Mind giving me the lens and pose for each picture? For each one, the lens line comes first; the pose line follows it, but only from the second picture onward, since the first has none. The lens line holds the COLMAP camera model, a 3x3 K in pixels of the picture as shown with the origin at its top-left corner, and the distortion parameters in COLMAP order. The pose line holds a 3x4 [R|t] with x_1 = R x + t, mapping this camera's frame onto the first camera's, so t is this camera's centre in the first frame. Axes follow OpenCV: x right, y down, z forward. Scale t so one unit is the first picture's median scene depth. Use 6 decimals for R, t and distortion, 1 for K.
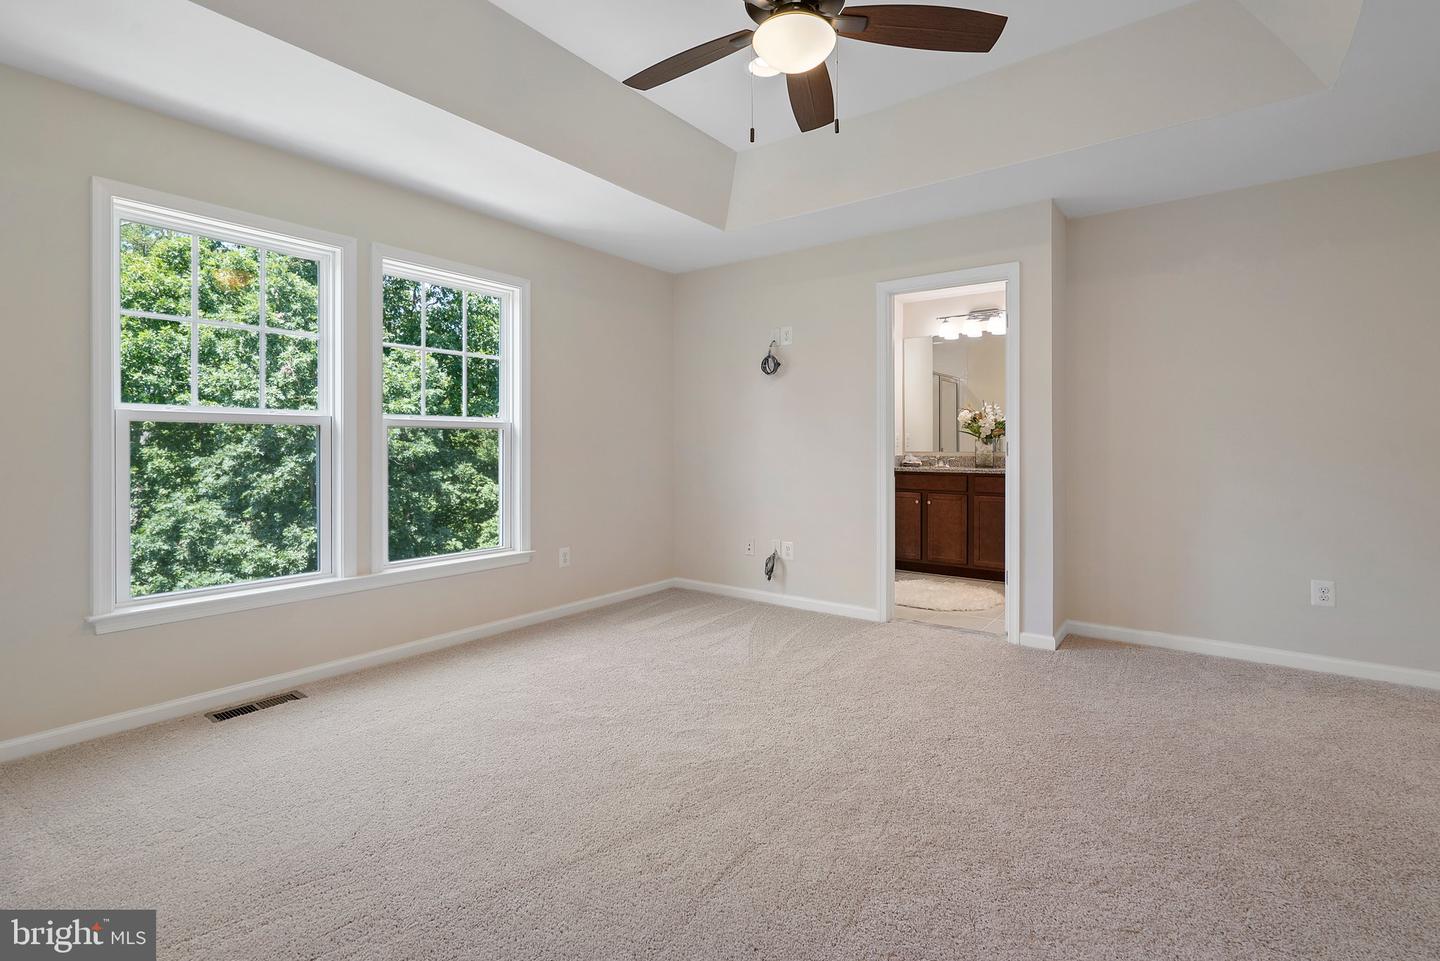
lens RADIAL K [[674.9, 0, 712.8], [0, 674.9, 448.7], [0, 0, 1]] dist [-0.003153, -0.000037]
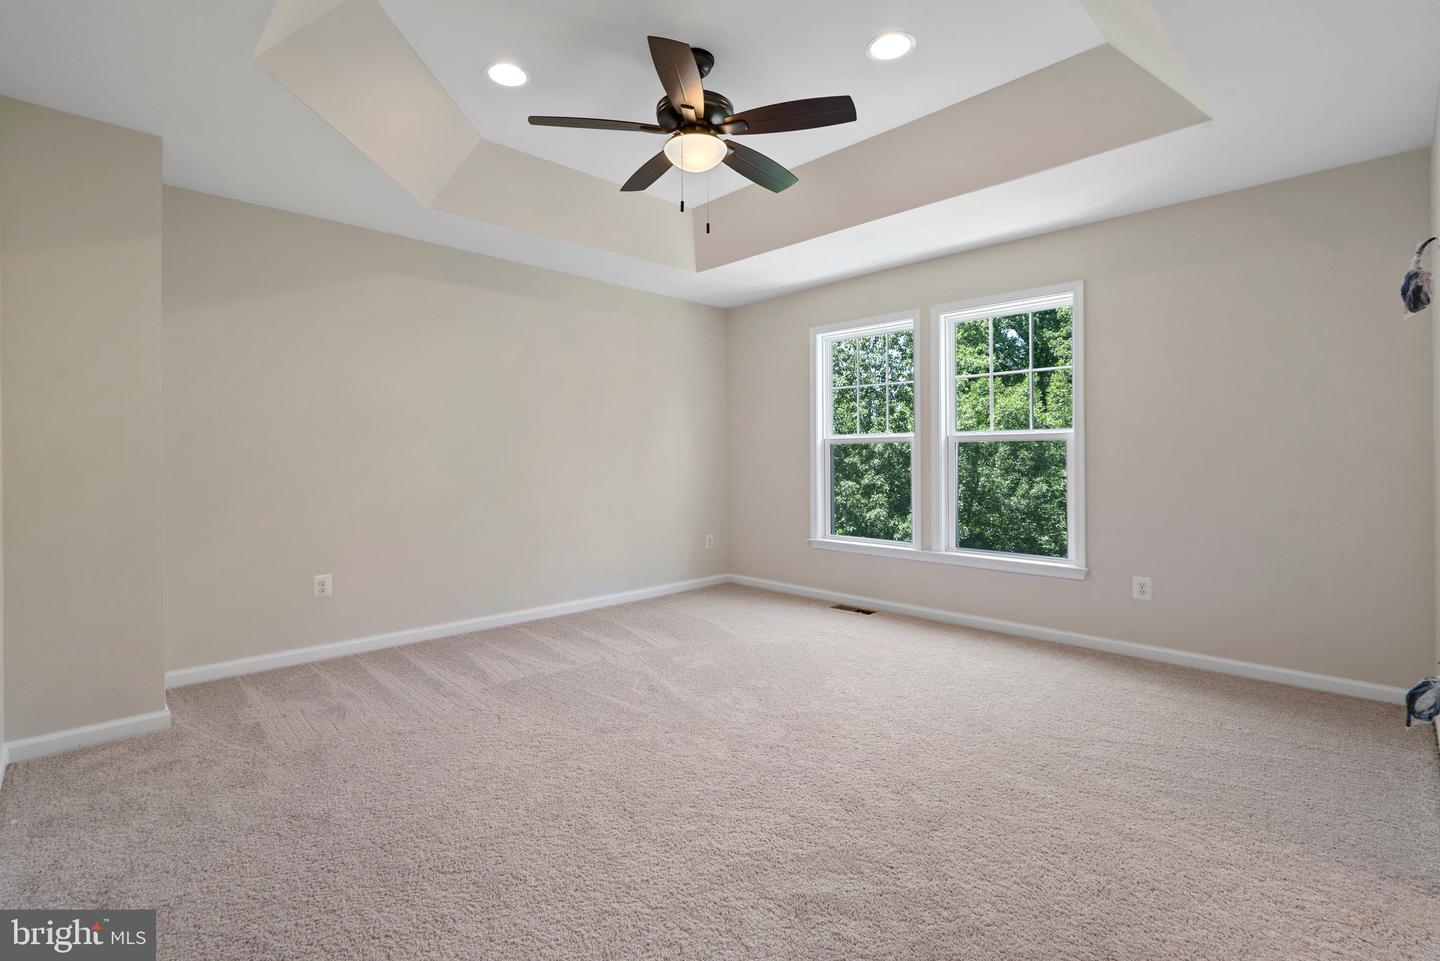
lens RADIAL K [[653.2, 0, 720.4], [0, 653.2, 476.4], [0, 0, 1]] dist [-0.002325, 0.000040]
pose [[-0.140525, 0.034223, -0.989486, 0.726568], [0.004938, 0.999414, 0.033865, -0.011037], [0.990065, -0.000128, -0.140611, 0.645077]]
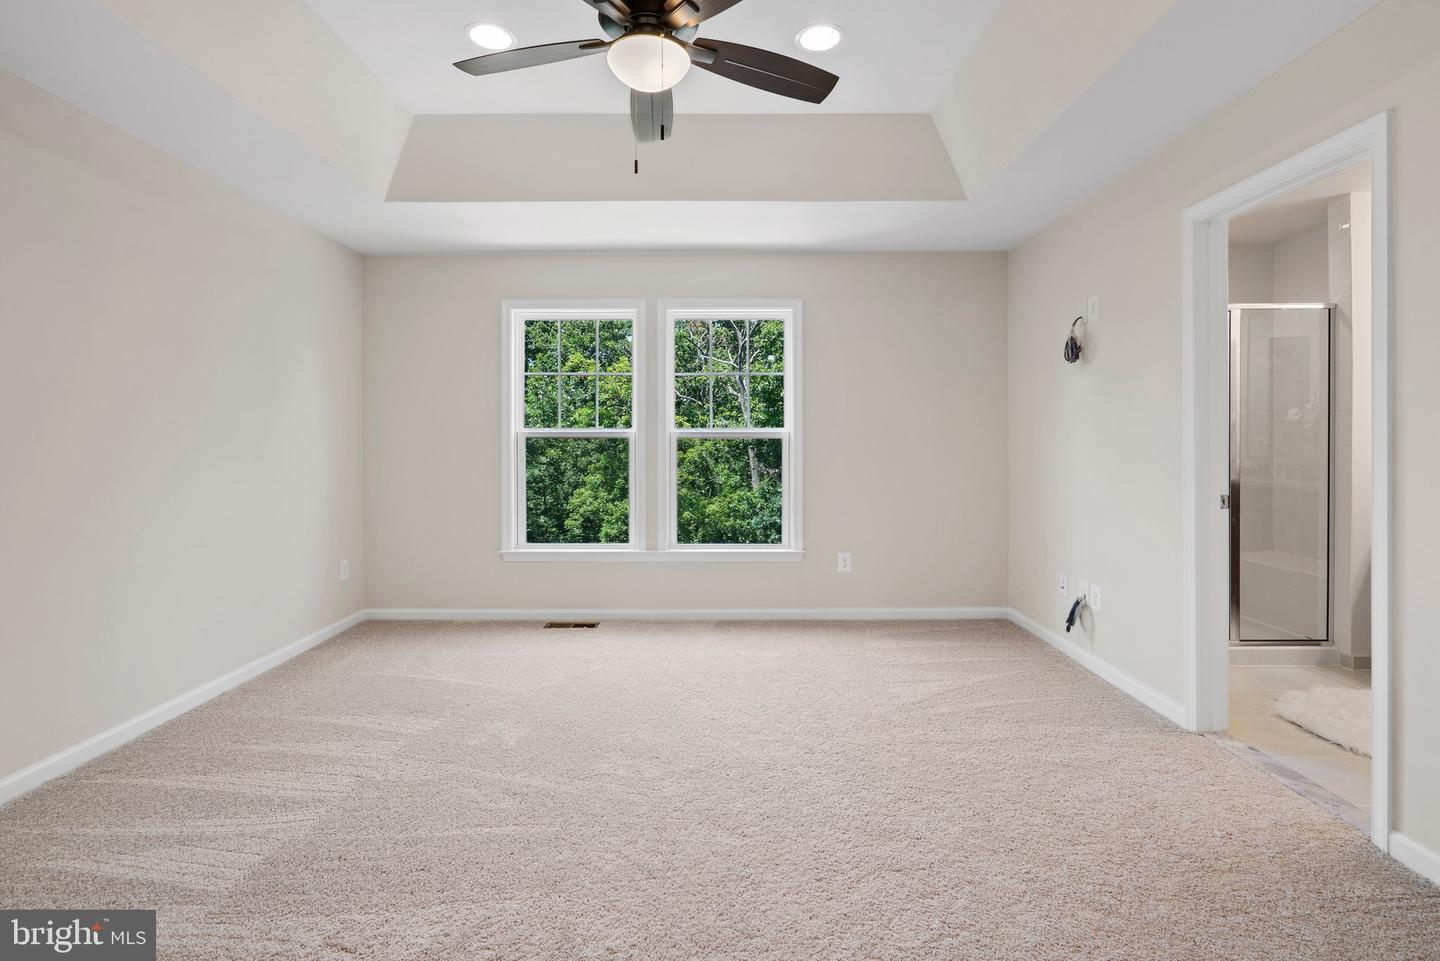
lens RADIAL K [[662.6, 0, 717.6], [0, 662.6, 457.2], [0, 0, 1]] dist [-0.002302, 0.000675]
pose [[0.599466, 0.020469, -0.800139, 0.514081], [-0.000758, 0.999687, 0.025006, -0.026413], [0.800400, -0.014383, 0.599294, 0.264565]]
